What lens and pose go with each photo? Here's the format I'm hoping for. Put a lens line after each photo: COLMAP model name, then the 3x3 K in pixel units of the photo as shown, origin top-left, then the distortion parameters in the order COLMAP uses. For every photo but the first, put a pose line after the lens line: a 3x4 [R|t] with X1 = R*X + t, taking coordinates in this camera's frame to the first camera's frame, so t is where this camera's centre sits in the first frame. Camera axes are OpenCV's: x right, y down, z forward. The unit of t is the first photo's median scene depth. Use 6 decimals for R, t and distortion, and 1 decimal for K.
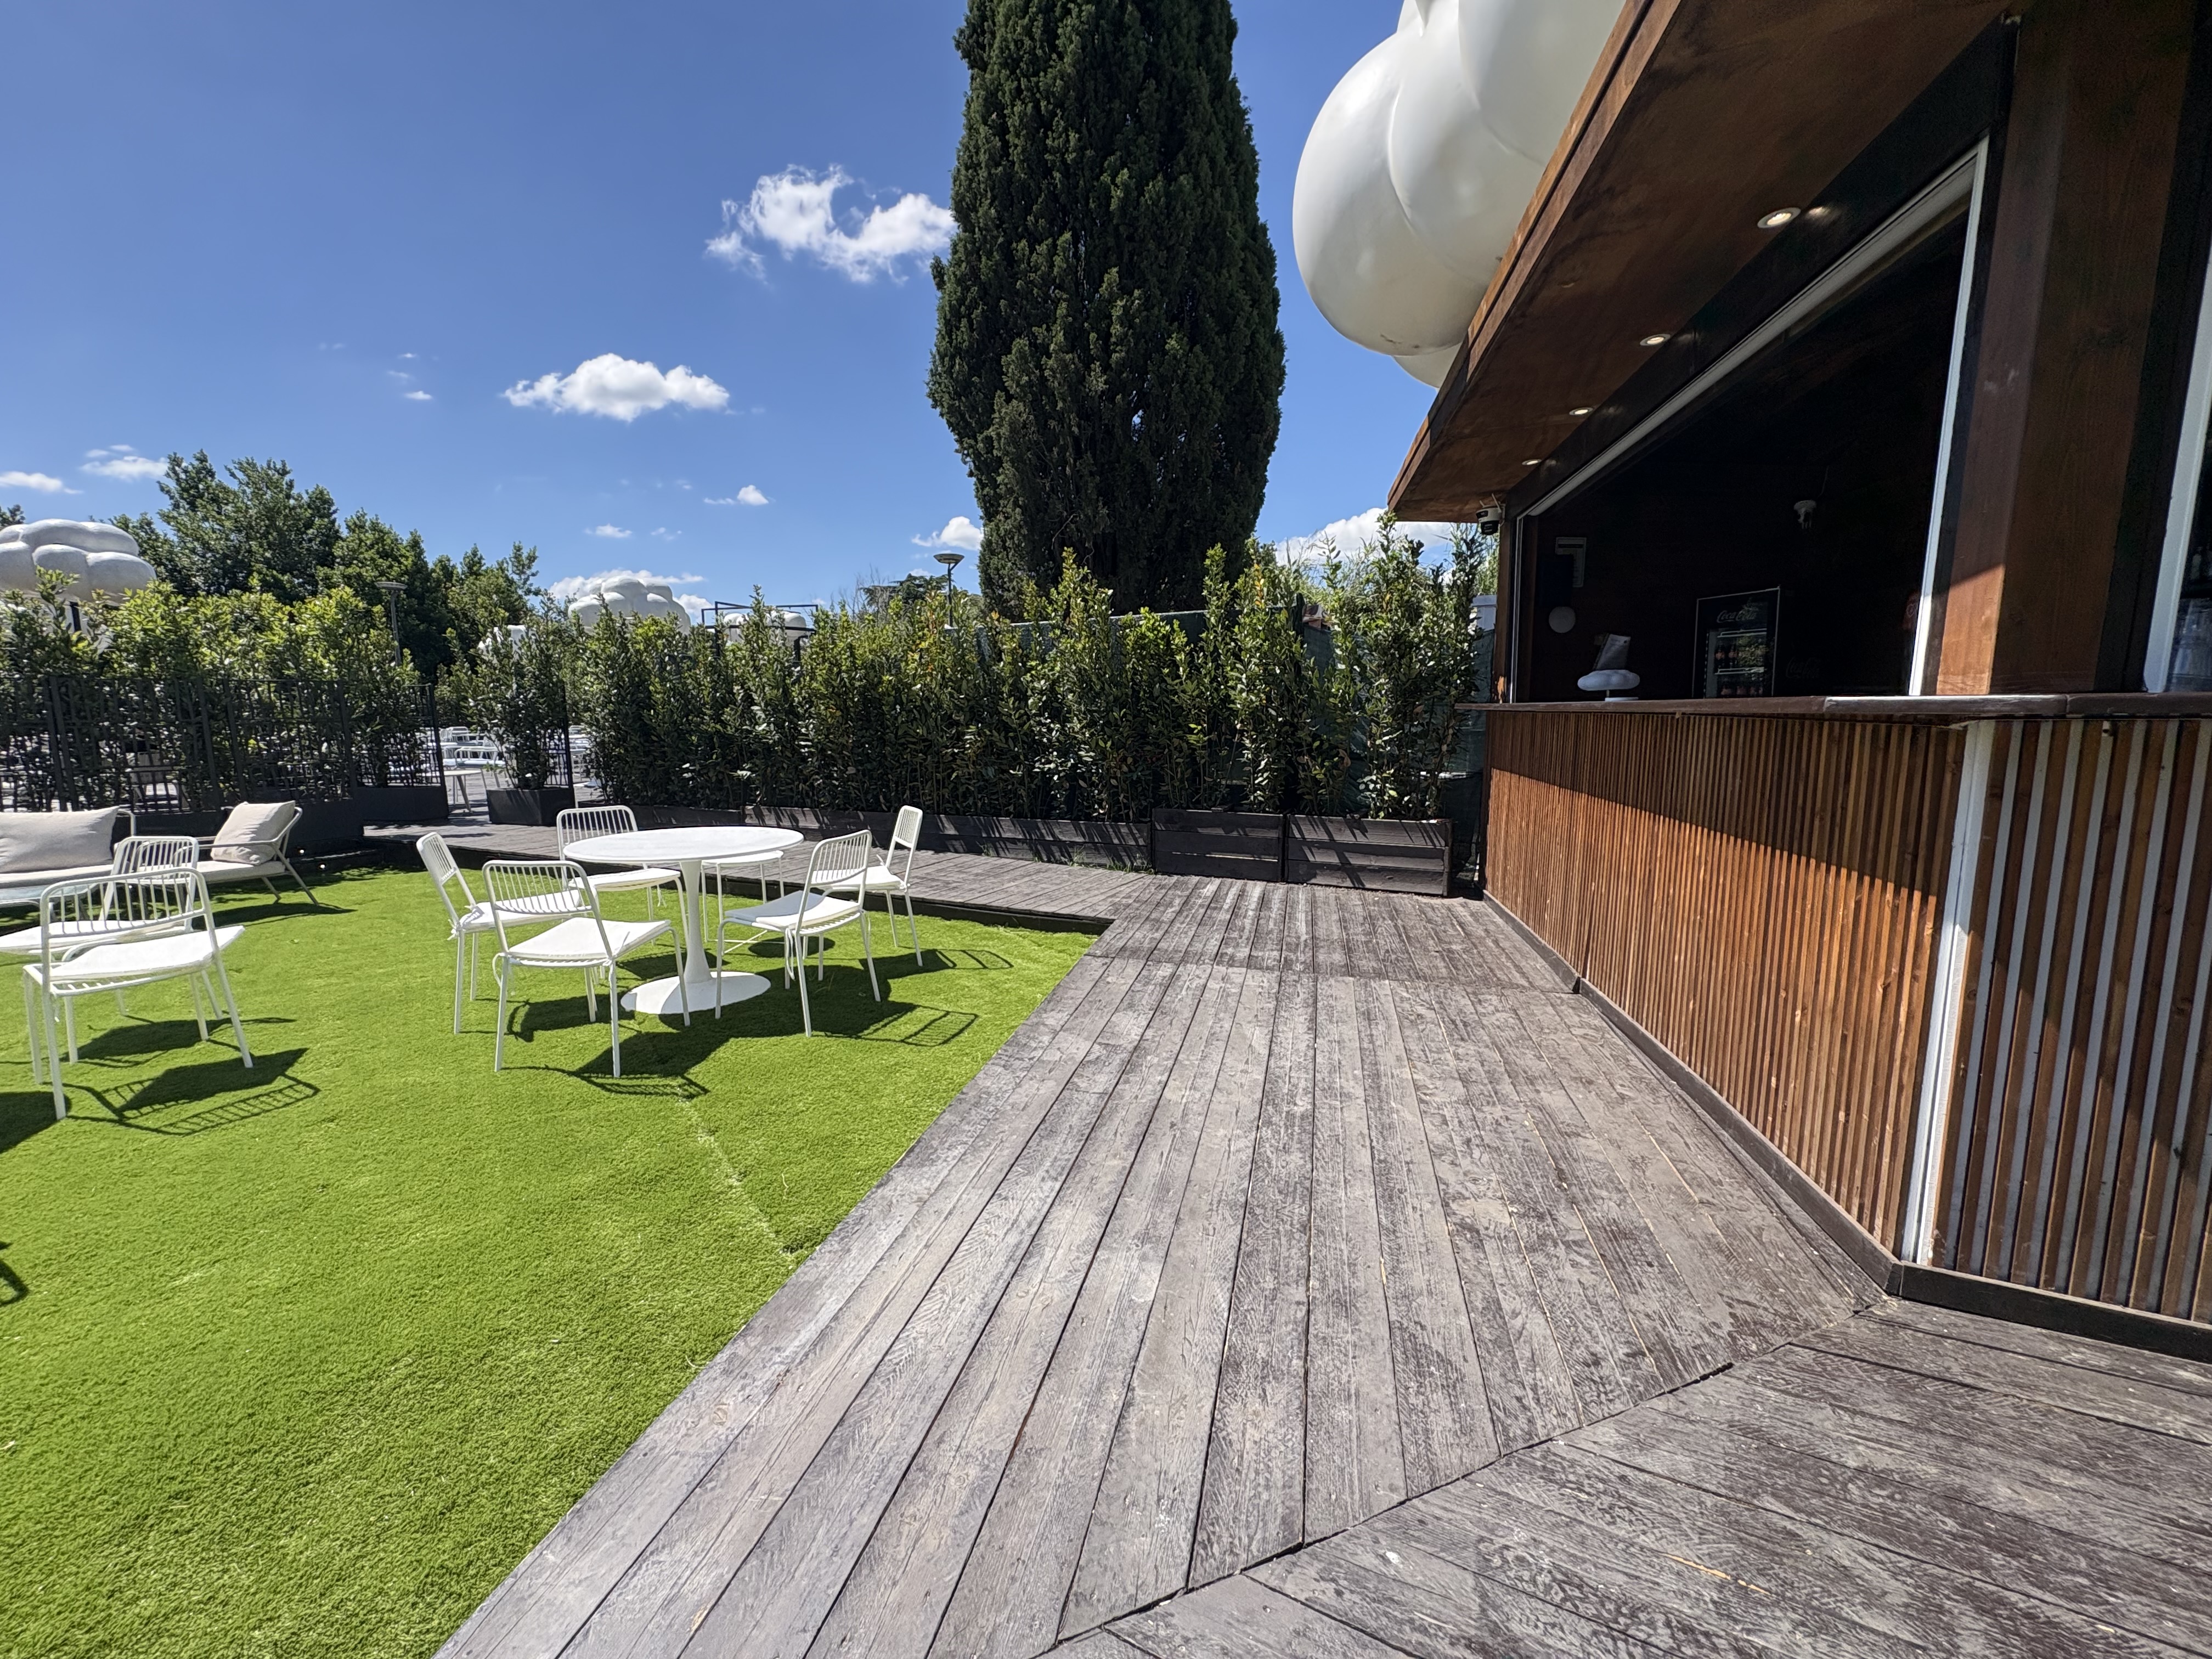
lens RADIAL K [[873.6, 0, 1100.6], [0, 873.6, 829.9], [0, 0, 1]] dist [0.002080, -0.000466]
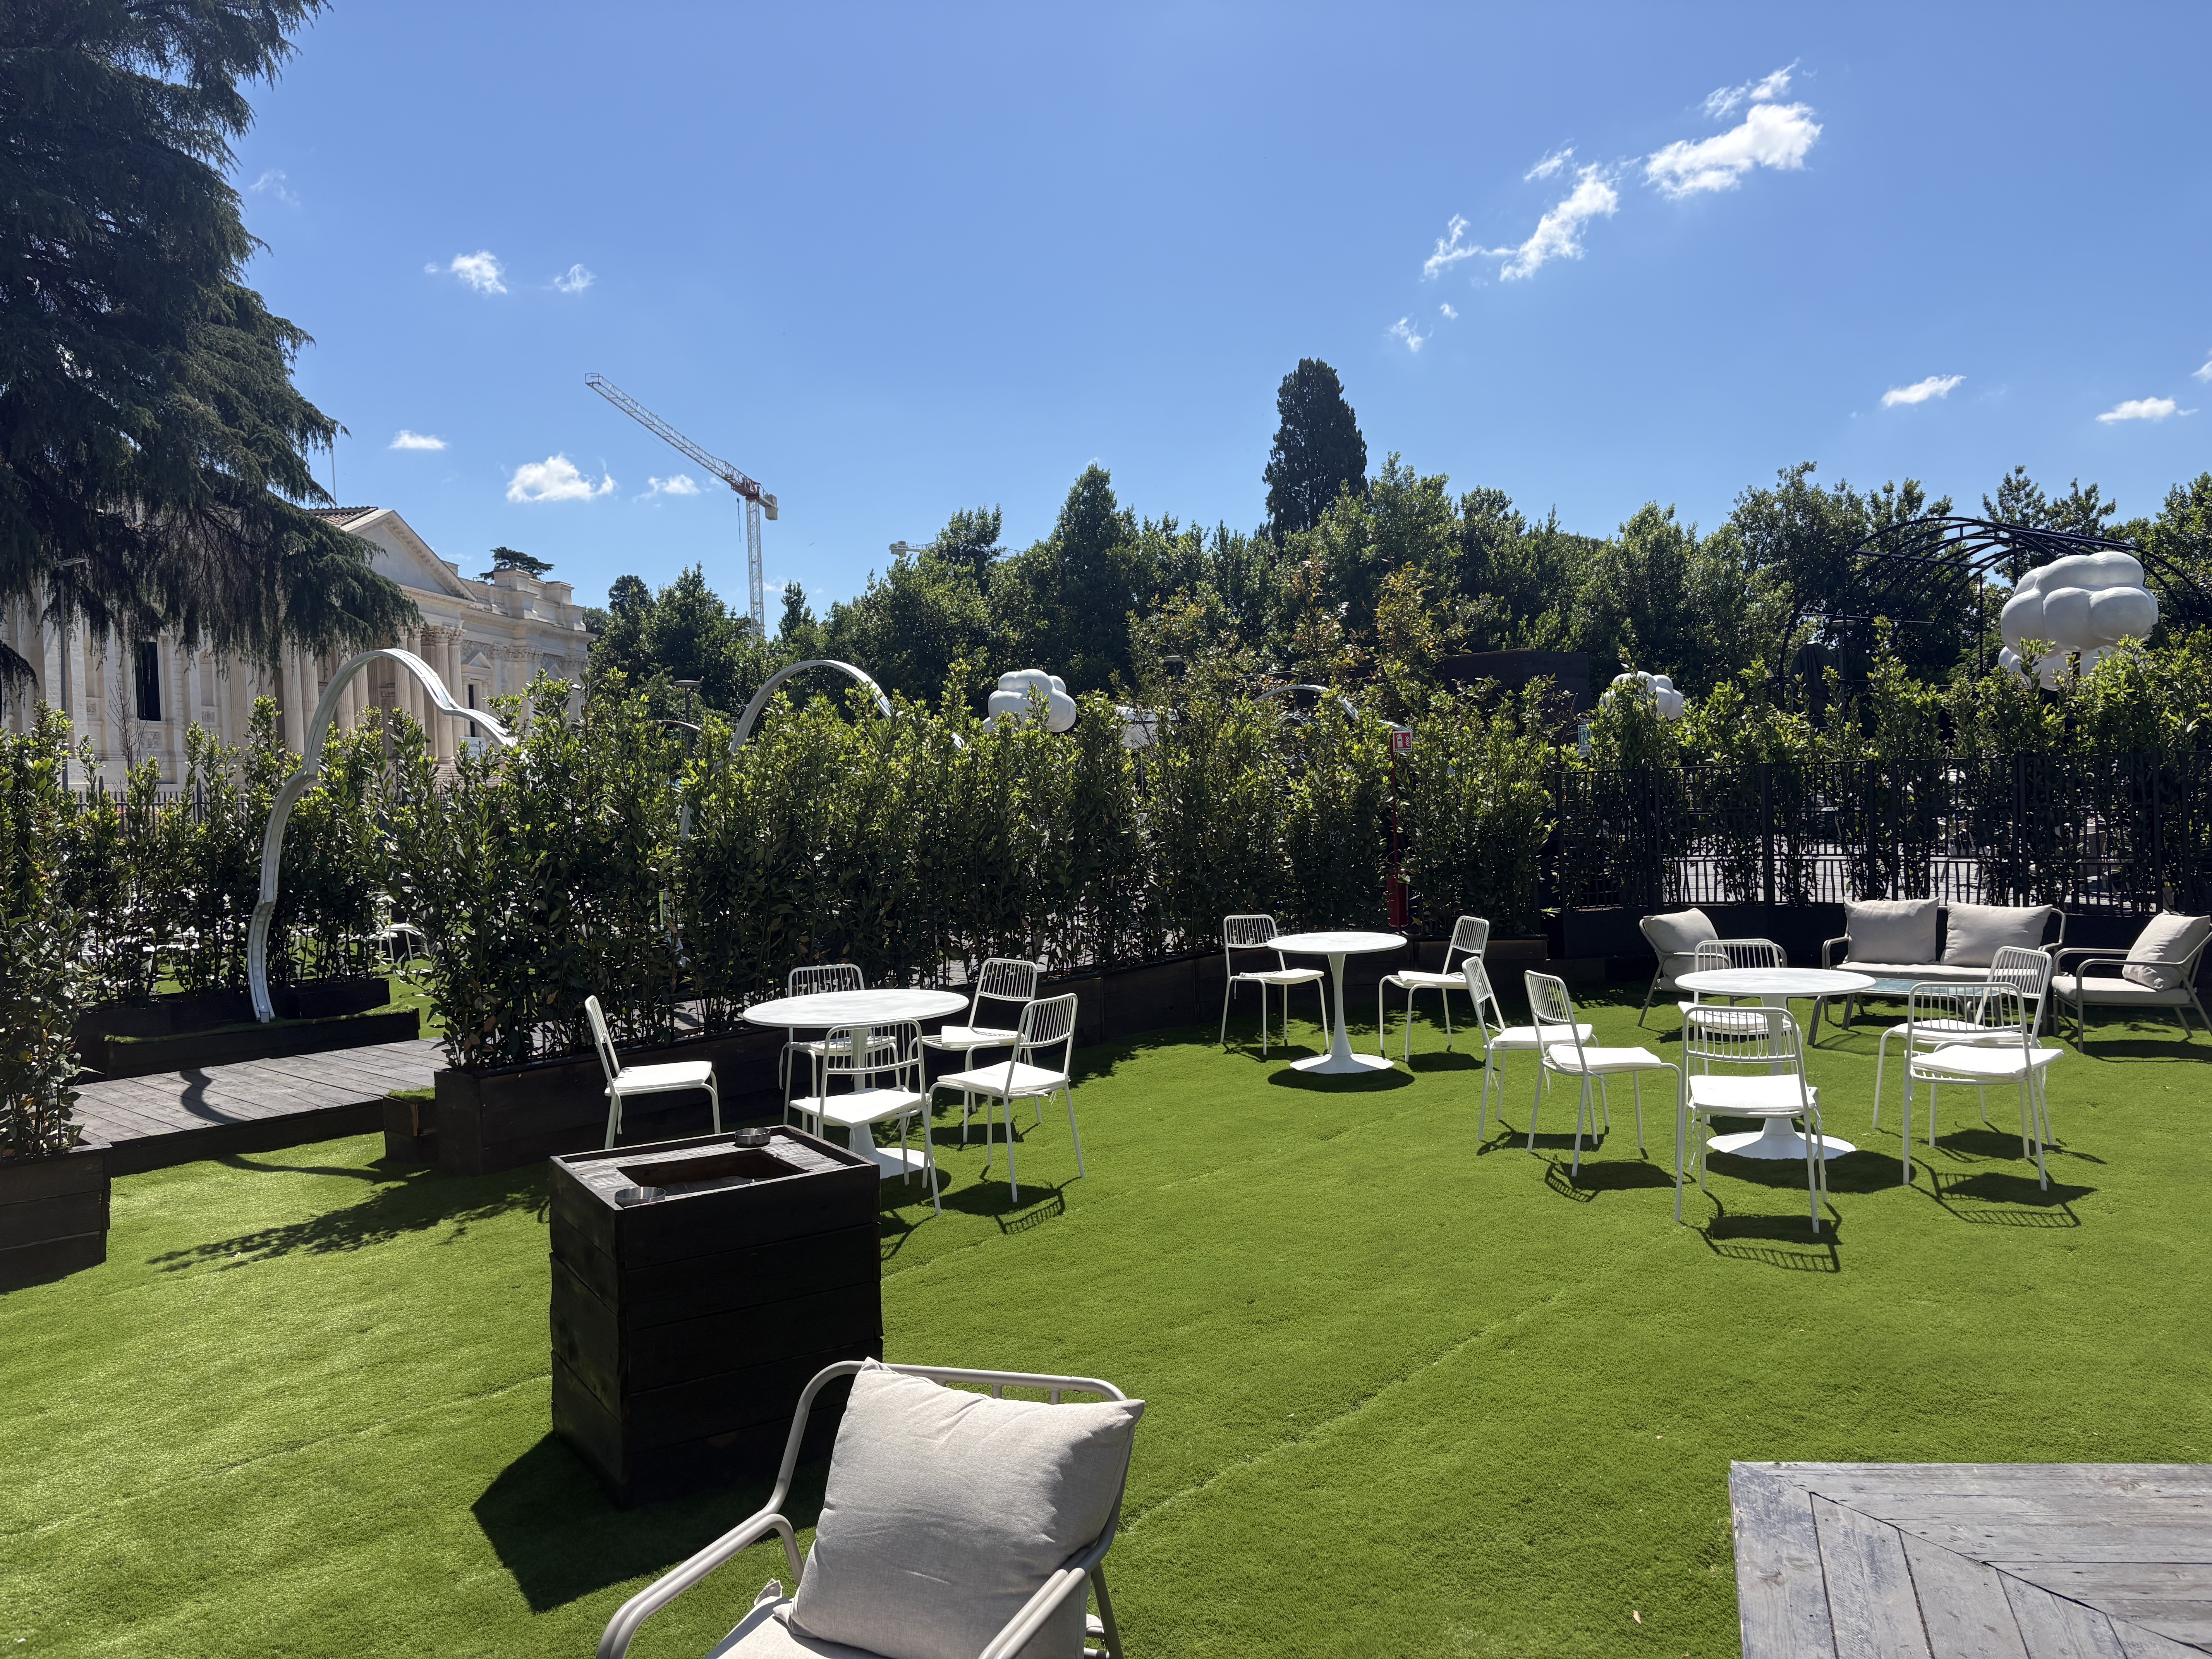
lens RADIAL K [[1693.7, 0, 1092.5], [0, 1693.7, 809.7], [0, 0, 1]] dist [0.059441, -0.058131]
pose [[0.152806, 0.022171, -0.988007, 0.379437], [-0.100618, 0.994902, 0.006764, -0.031177], [0.983121, 0.098377, 0.154258, -0.198754]]
